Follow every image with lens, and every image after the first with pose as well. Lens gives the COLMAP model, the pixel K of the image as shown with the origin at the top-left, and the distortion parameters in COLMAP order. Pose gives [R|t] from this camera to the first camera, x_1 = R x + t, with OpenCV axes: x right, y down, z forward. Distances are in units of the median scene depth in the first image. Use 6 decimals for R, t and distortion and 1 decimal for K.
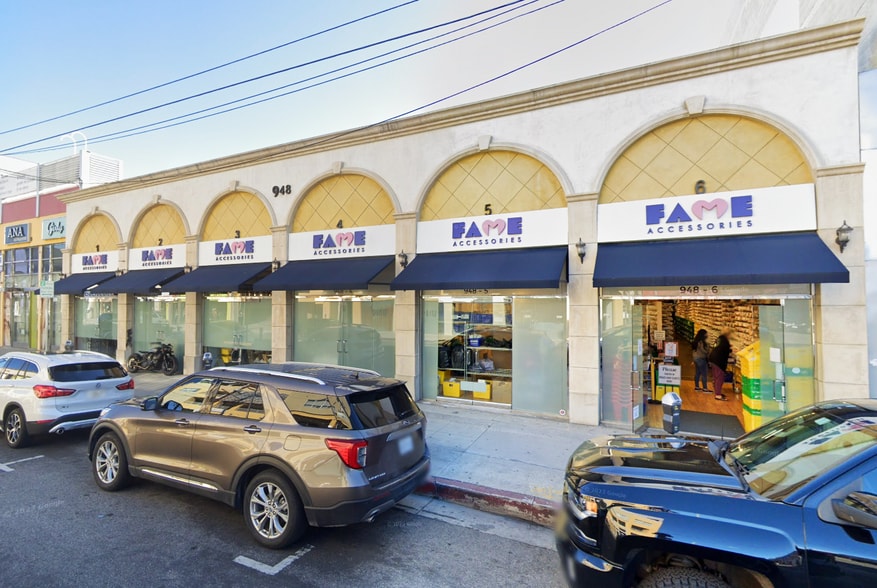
lens RADIAL K [[781.4, 0, 438.3], [0, 781.4, 293.9], [0, 0, 1]] dist [-0.009405, -0.015382]
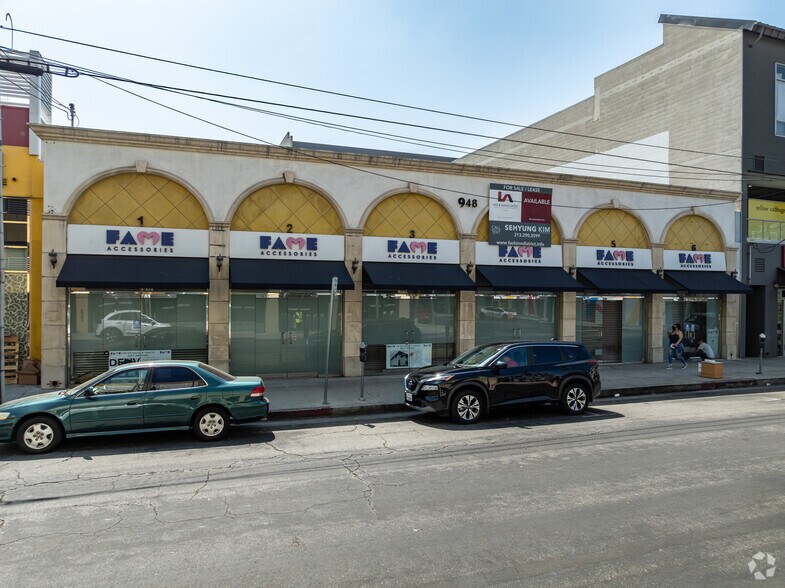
lens RADIAL K [[453.9, 0, 393.7], [0, 453.9, 305.3], [0, 0, 1]] dist [-0.008602, -0.009154]
pose [[0.516037, -0.009153, 0.856517, -0.800583], [-0.010481, 0.999801, 0.016999, 0.007804], [-0.856502, -0.017749, 0.515839, 0.720890]]
